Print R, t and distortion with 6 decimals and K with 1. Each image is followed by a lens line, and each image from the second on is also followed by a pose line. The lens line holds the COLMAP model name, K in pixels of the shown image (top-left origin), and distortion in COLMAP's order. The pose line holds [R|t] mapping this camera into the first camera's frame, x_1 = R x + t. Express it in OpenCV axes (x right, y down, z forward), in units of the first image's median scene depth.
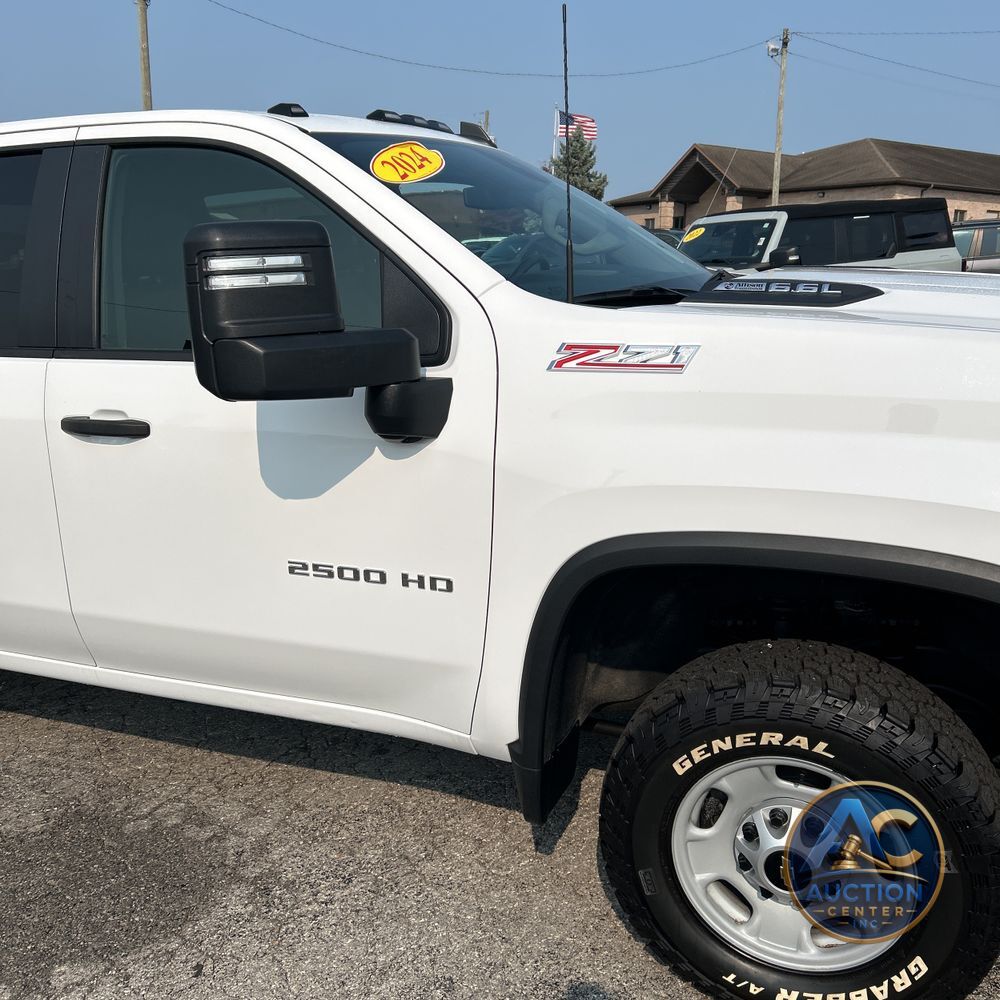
lens RADIAL K [[1008.9, 0, 500.0], [0, 1008.9, 500.0], [0, 0, 1]] dist [0.085765, -0.174332]
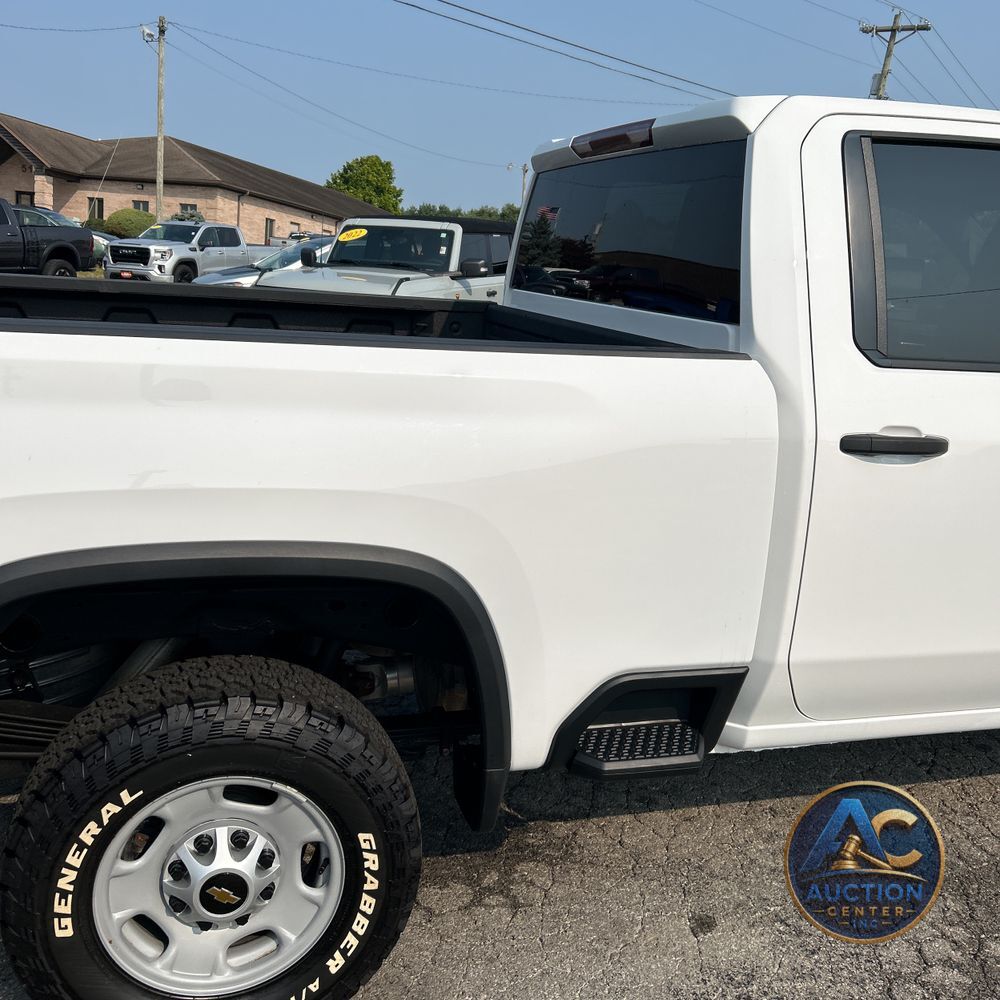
lens RADIAL K [[1020.2, 0, 482.2], [0, 1020.2, 493.8], [0, 0, 1]] dist [0.017229, -0.006384]
pose [[0.764122, -0.064678, 0.641821, -1.781568], [0.064962, 0.997618, 0.023191, -0.111415], [-0.641792, 0.023973, 0.766504, 0.765567]]
